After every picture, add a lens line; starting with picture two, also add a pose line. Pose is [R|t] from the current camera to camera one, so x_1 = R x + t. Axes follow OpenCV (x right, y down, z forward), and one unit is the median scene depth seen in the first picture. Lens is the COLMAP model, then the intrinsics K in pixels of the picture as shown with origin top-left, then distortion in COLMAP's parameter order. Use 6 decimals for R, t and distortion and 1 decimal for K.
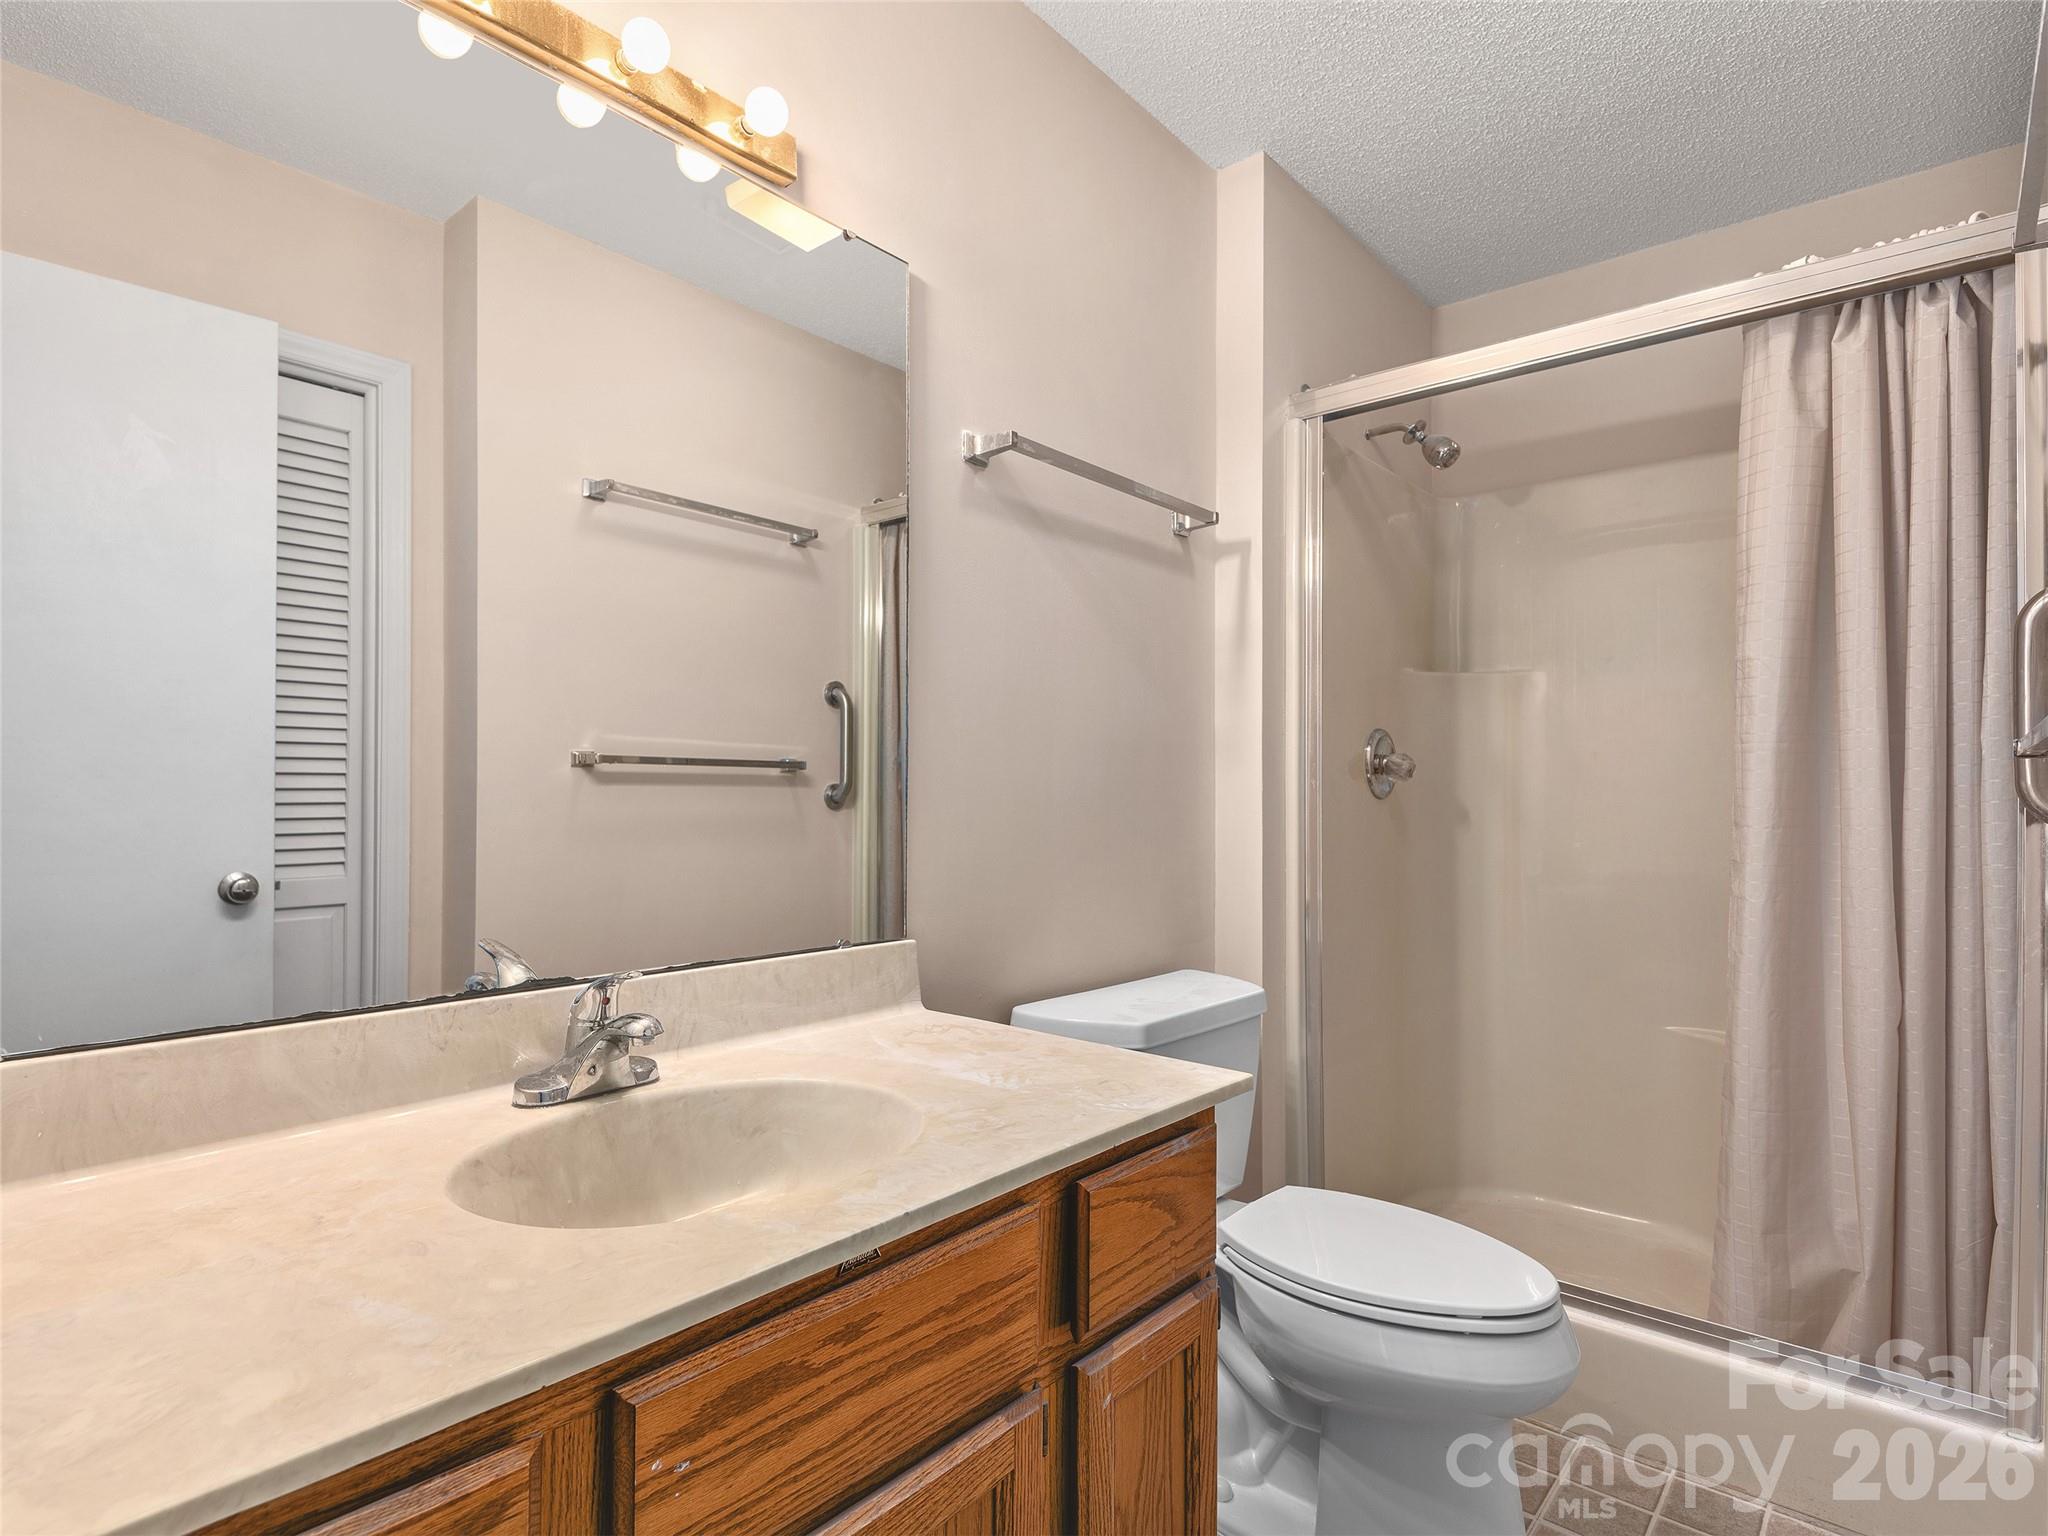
lens RADIAL K [[1074.4, 0, 1026.0], [0, 1074.4, 774.7], [0, 0, 1]] dist [0.000831, -0.000089]
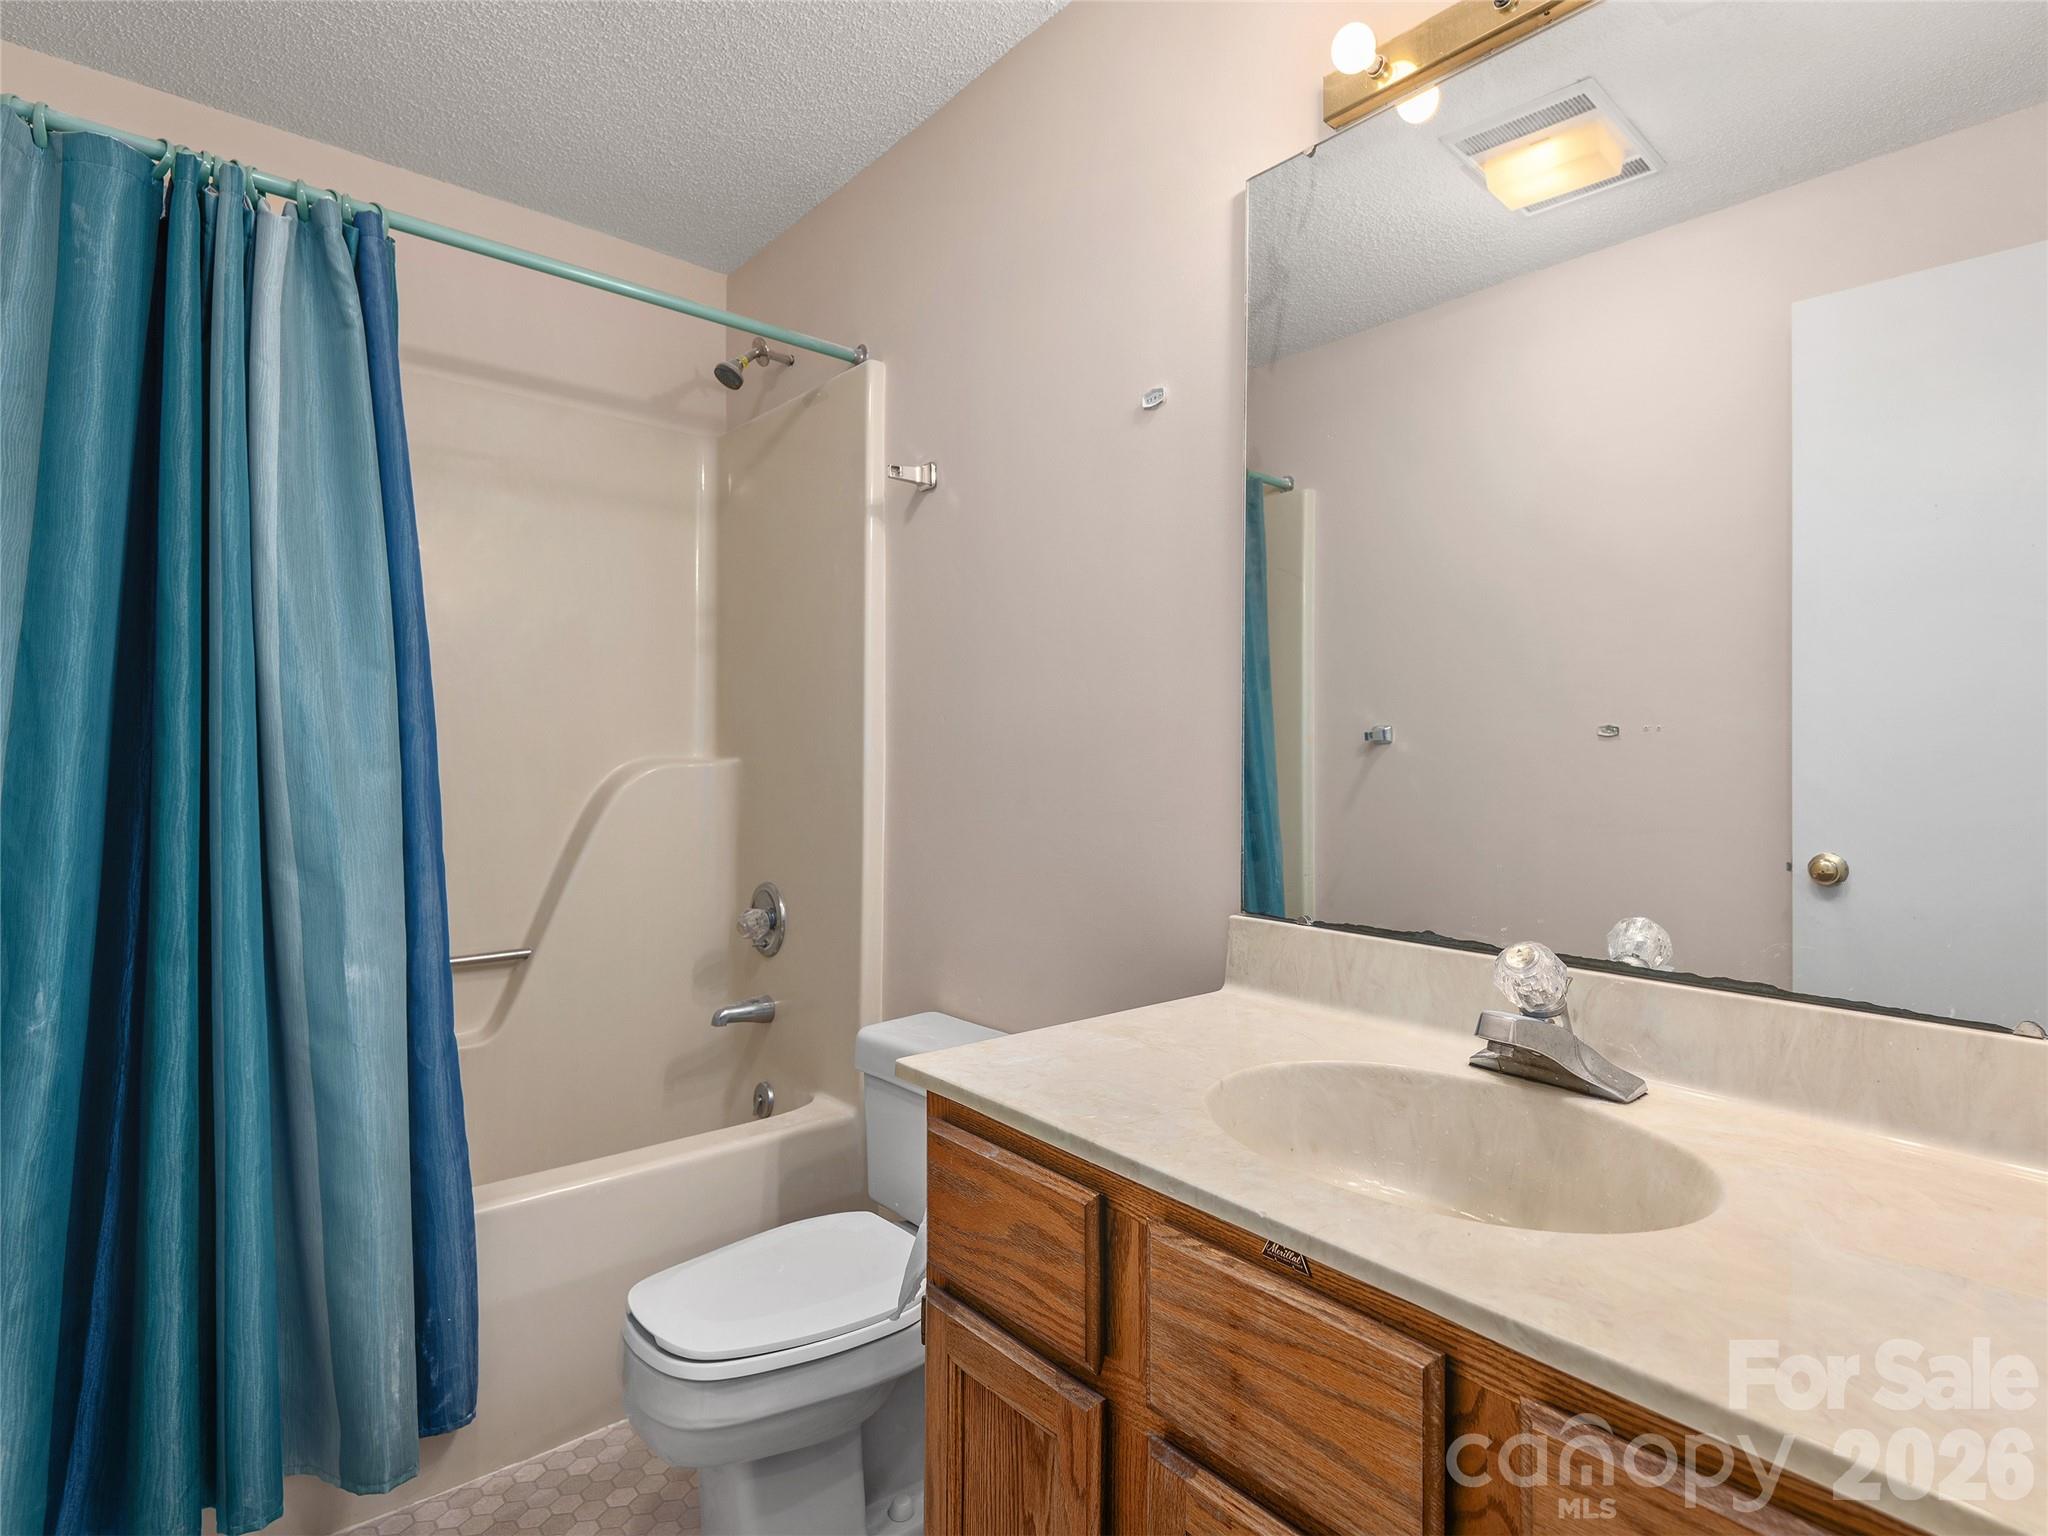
lens RADIAL K [[1074.4, 0, 1026.5], [0, 1074.4, 765.7], [0, 0, 1]] dist [0.000831, -0.000089]
pose [[-0.183706, 0.005467, -0.982966, 0.483005], [0.004520, 0.999979, 0.004717, 0.000318], [0.982971, -0.003576, -0.183727, 0.540521]]
